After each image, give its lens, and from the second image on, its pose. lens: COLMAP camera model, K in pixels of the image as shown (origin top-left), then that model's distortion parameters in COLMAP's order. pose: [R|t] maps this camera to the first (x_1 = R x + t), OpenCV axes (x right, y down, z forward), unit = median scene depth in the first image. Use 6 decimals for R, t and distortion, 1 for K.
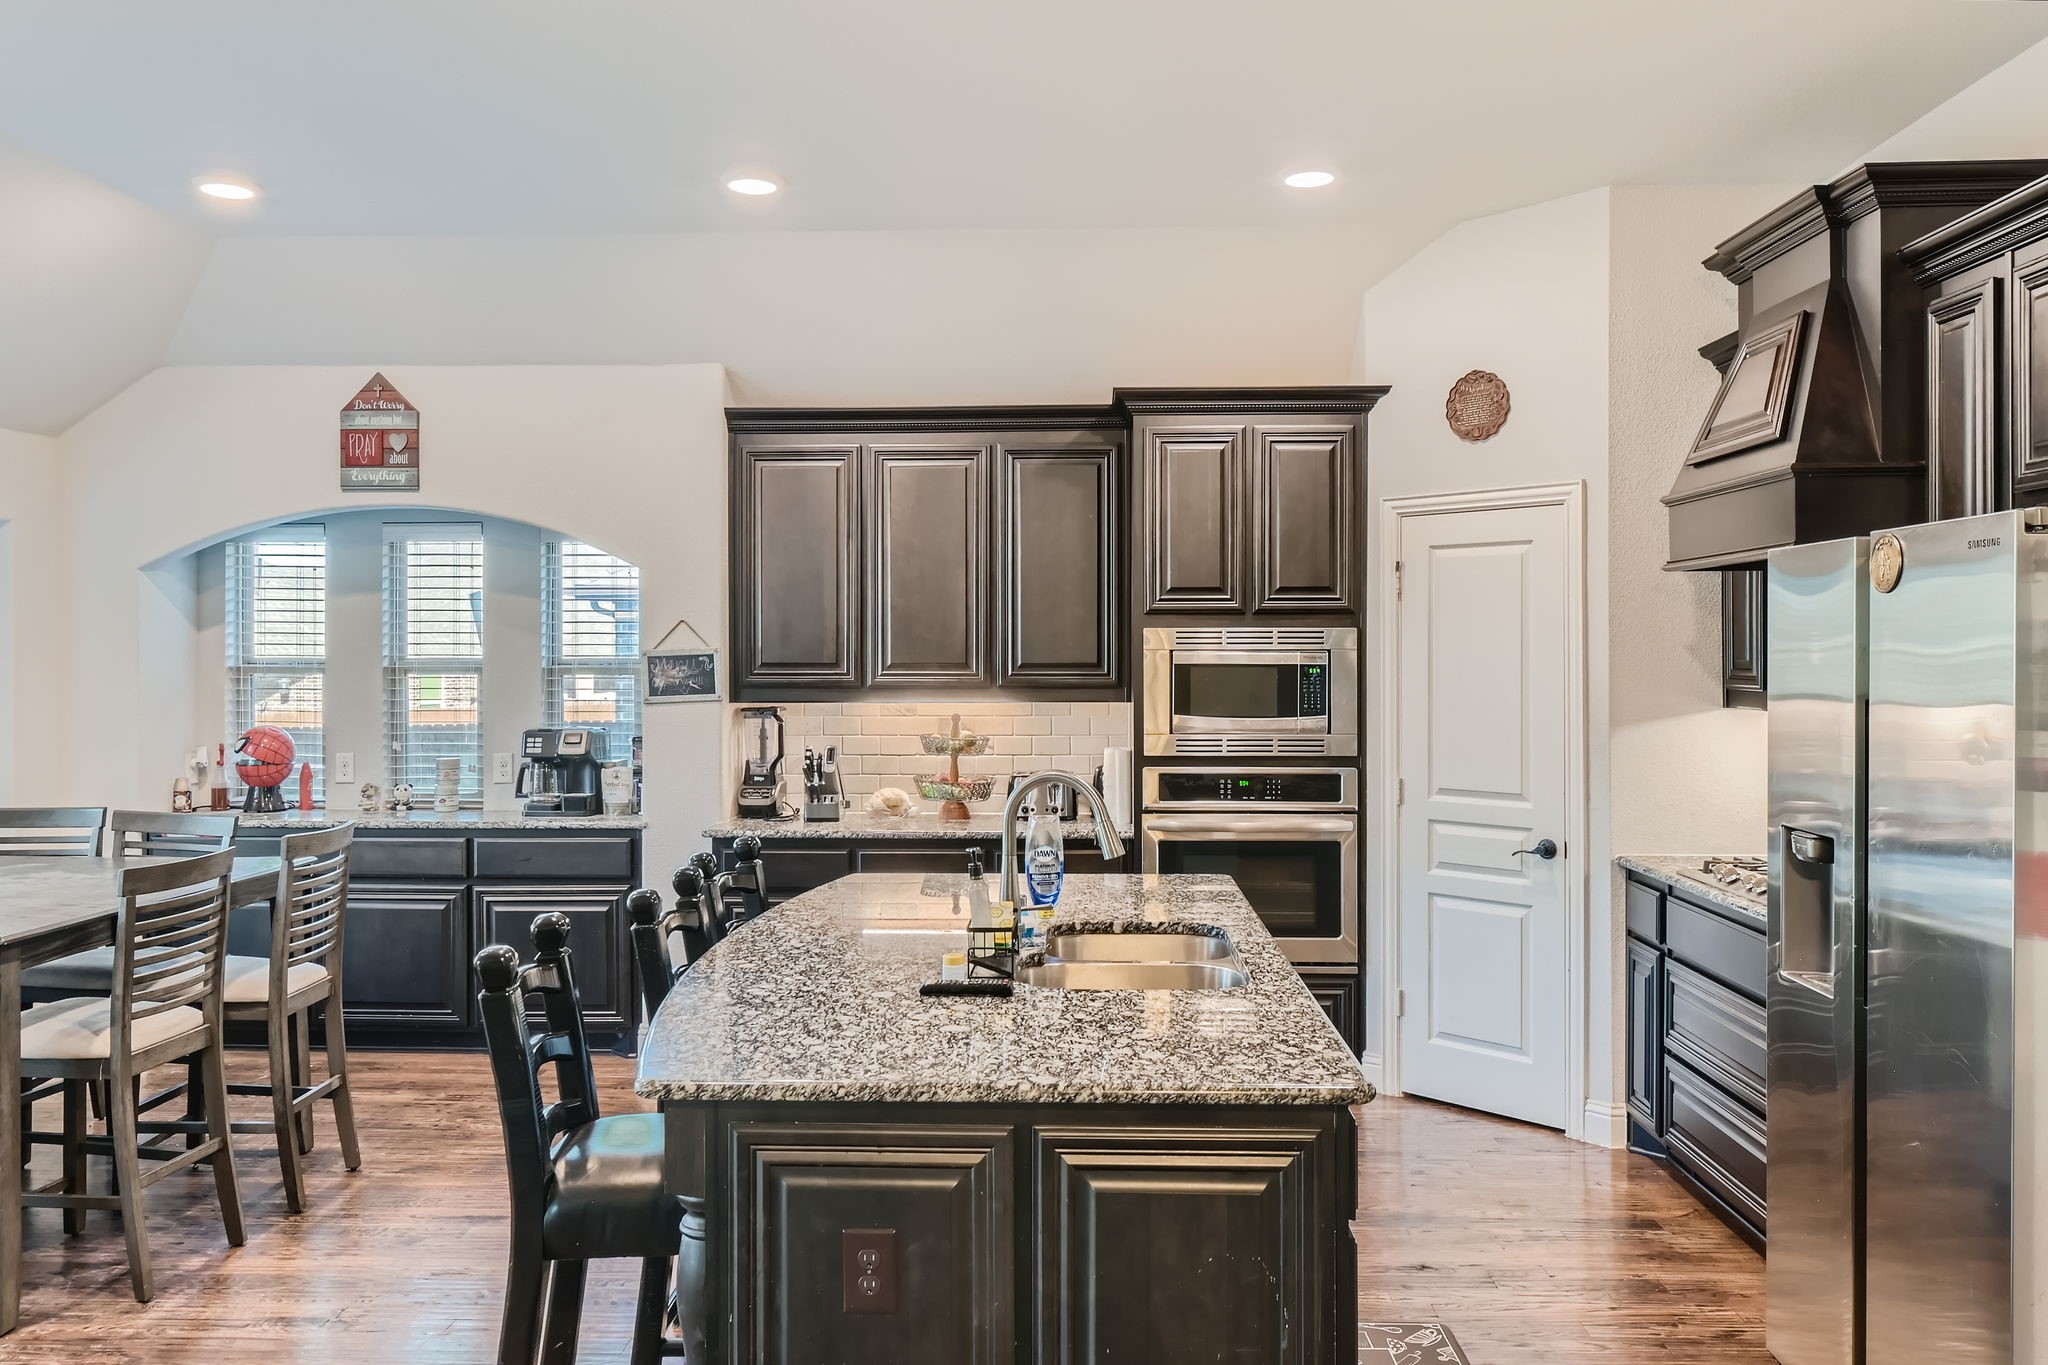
lens RADIAL K [[1550.7, 0, 1020.3], [0, 1550.7, 655.7], [0, 0, 1]] dist [0.001889, 0.004879]
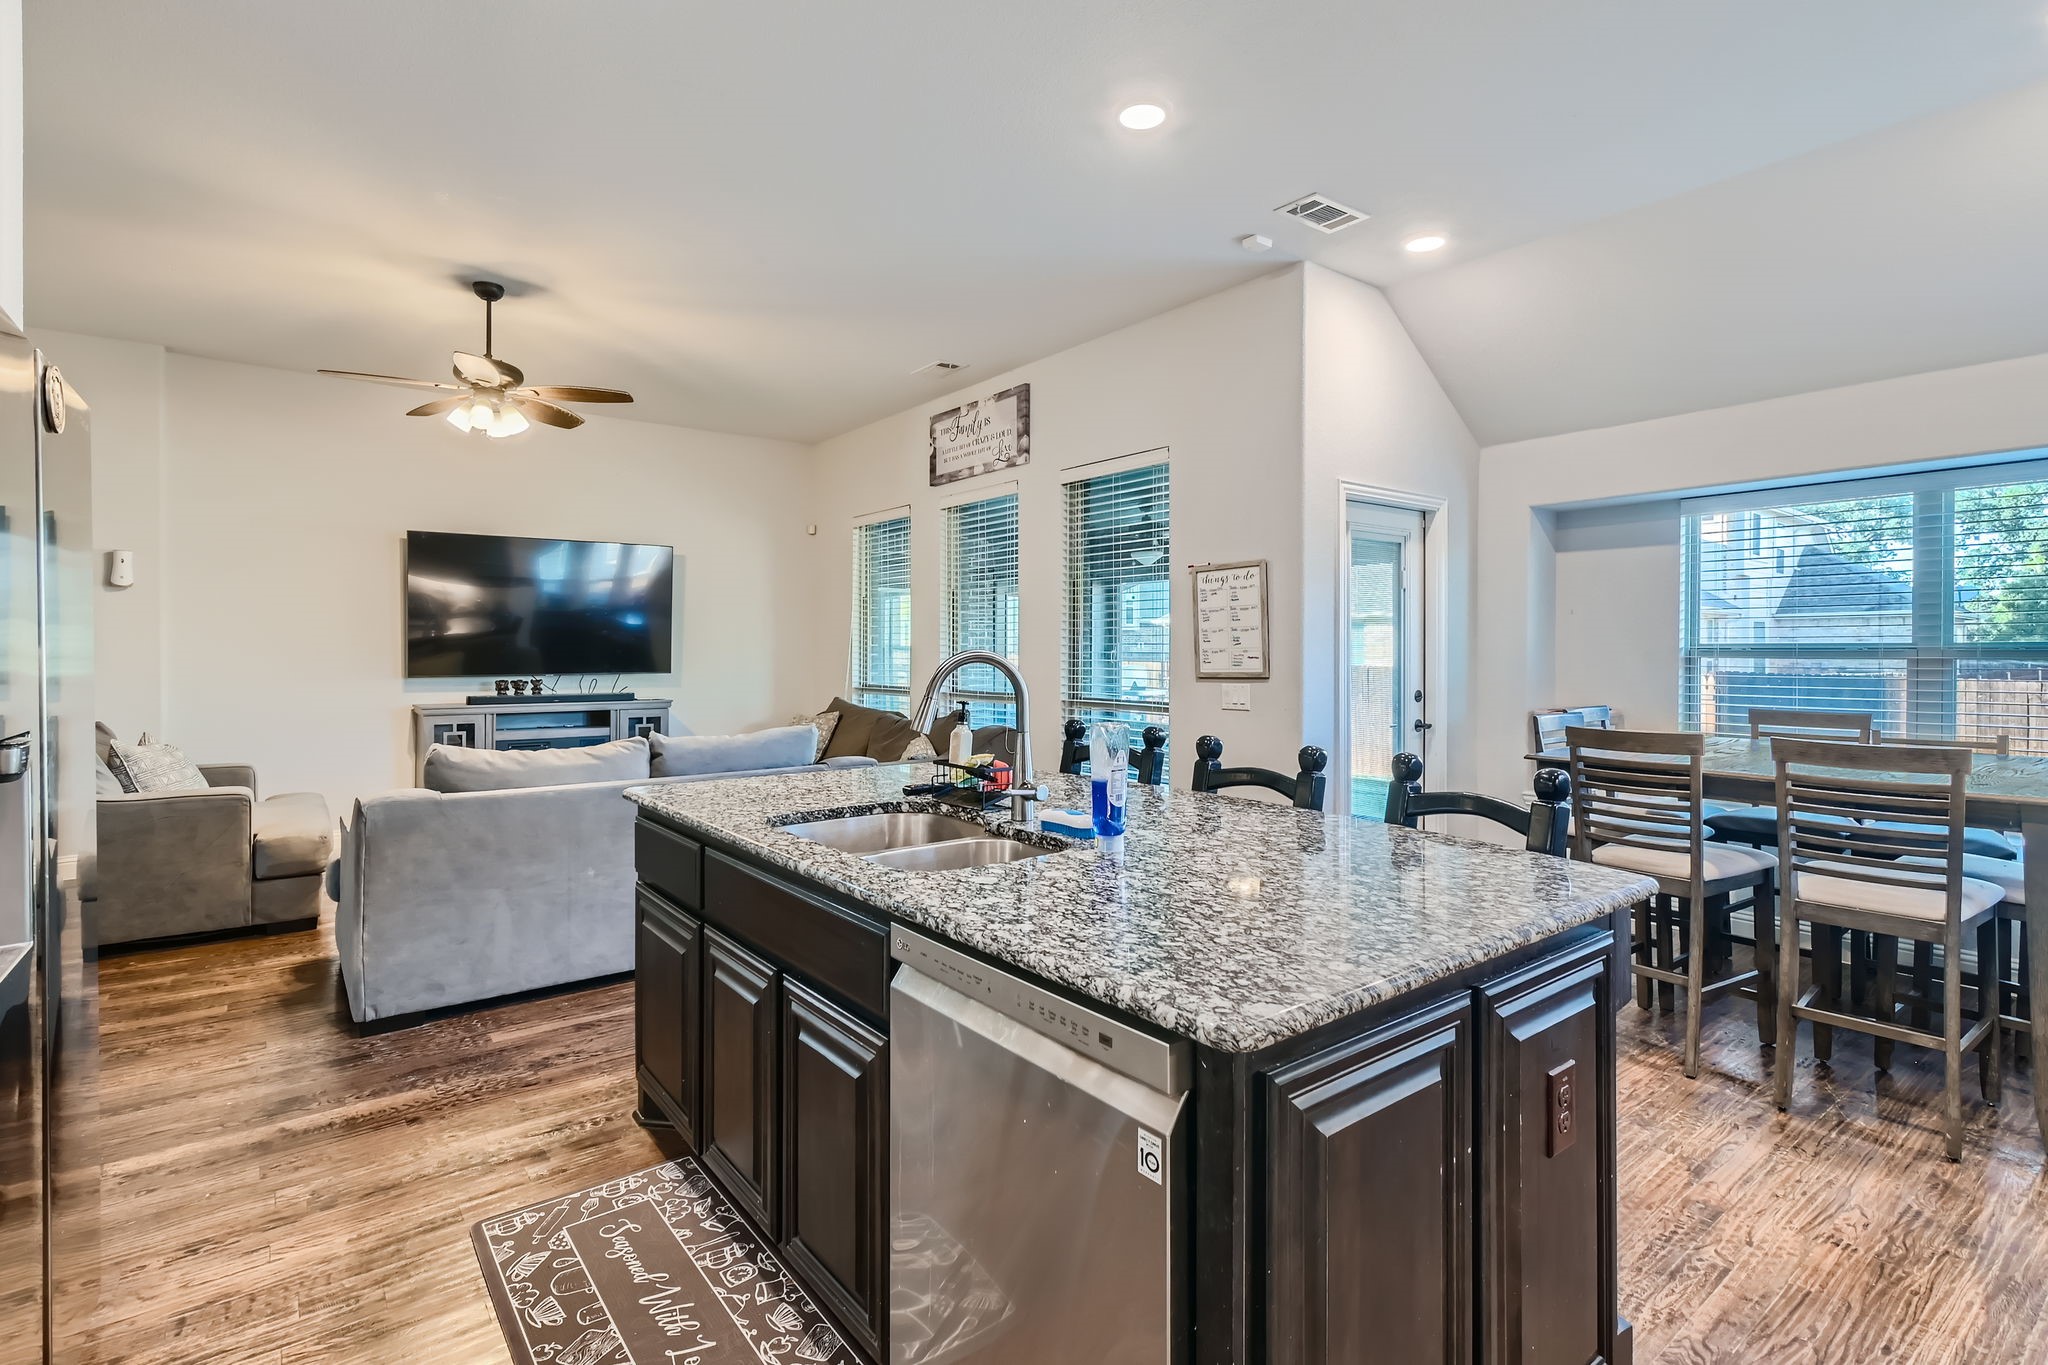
lens RADIAL K [[986.6, 0, 1027.7], [0, 986.6, 653.5], [0, 0, 1]] dist [0.008002, 0.000586]
pose [[-0.768354, 0.005950, -0.639997, 0.237898], [0.001248, 0.999969, 0.007798, 0.038400], [0.640023, 0.005193, -0.768338, 0.847378]]
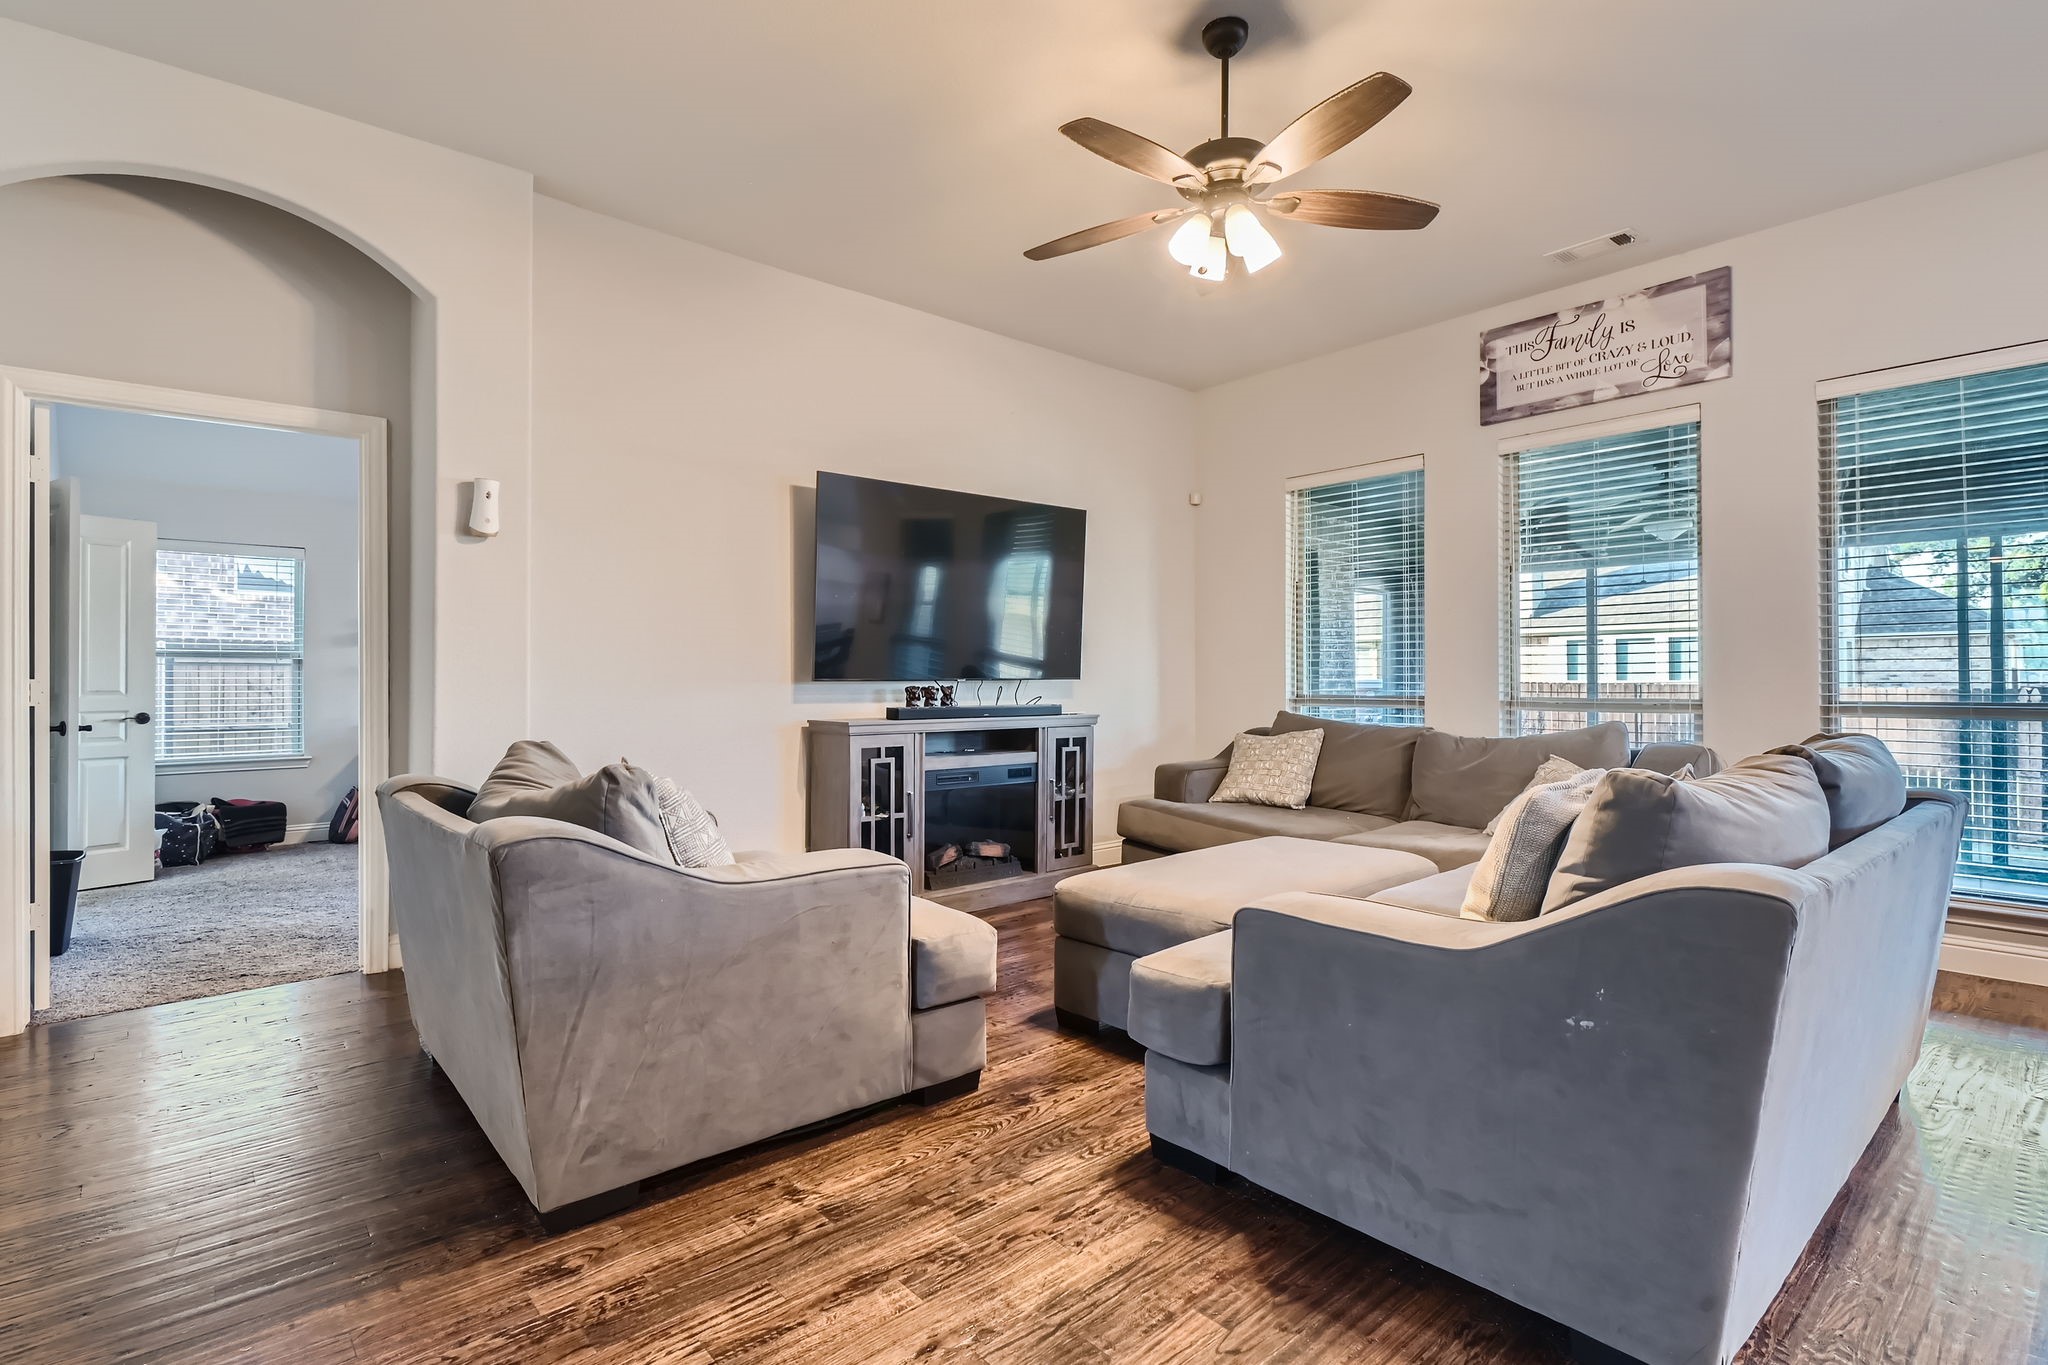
lens RADIAL K [[994.4, 0, 1030.5], [0, 994.4, 666.1], [0, 0, 1]] dist [0.004515, 0.001070]
pose [[-0.728099, -0.002899, -0.685466, 0.464238], [0.005010, 0.999942, -0.009551, 0.068310], [0.685454, -0.010388, -0.728042, 0.259462]]
